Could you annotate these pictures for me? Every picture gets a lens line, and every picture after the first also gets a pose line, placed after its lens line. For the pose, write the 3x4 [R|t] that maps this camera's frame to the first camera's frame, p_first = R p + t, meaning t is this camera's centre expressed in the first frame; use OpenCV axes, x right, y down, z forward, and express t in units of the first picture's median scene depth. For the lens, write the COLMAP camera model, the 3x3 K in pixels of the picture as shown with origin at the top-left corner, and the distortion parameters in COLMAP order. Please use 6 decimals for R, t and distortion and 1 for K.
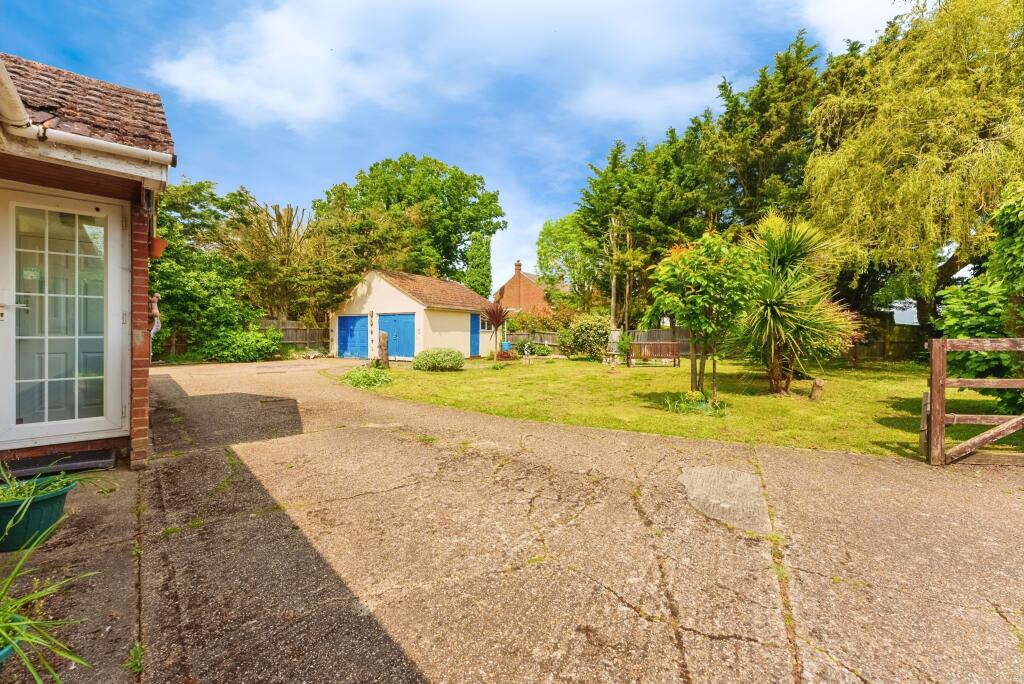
lens RADIAL K [[416.7, 0, 499.7], [0, 416.7, 330.8], [0, 0, 1]] dist [0.001410, 0.000181]
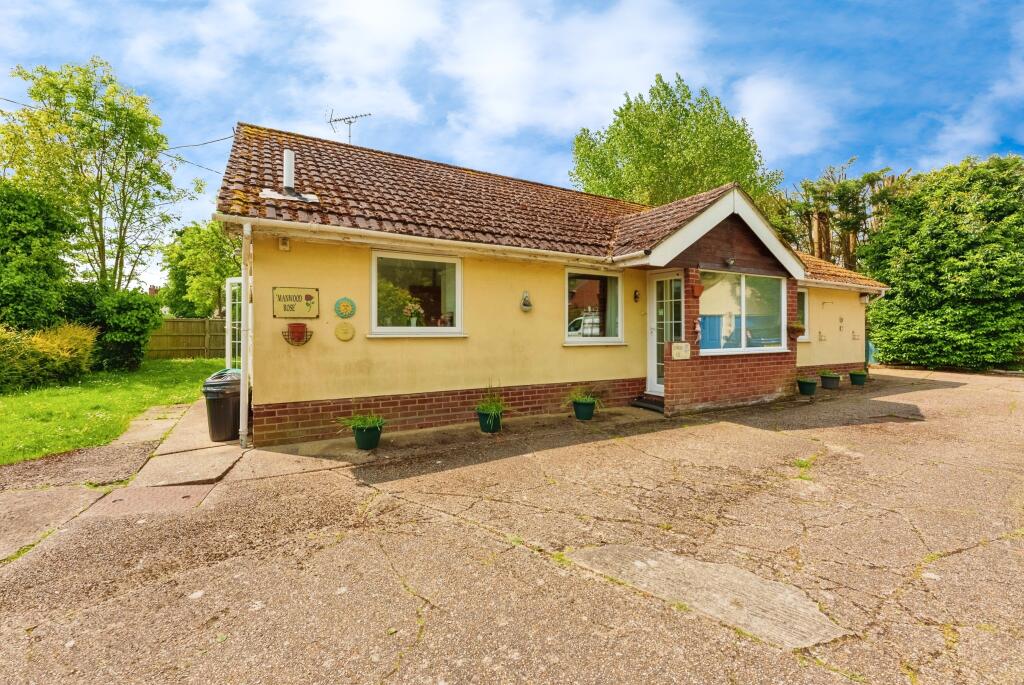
lens RADIAL K [[416.7, 0, 499.7], [0, 416.7, 331.3], [0, 0, 1]] dist [0.001410, 0.000181]
pose [[-0.212071, -0.001627, -0.977253, 1.243223], [0.001564, 0.999997, -0.002004, -0.046997], [0.977253, -0.001953, -0.212068, 0.783203]]
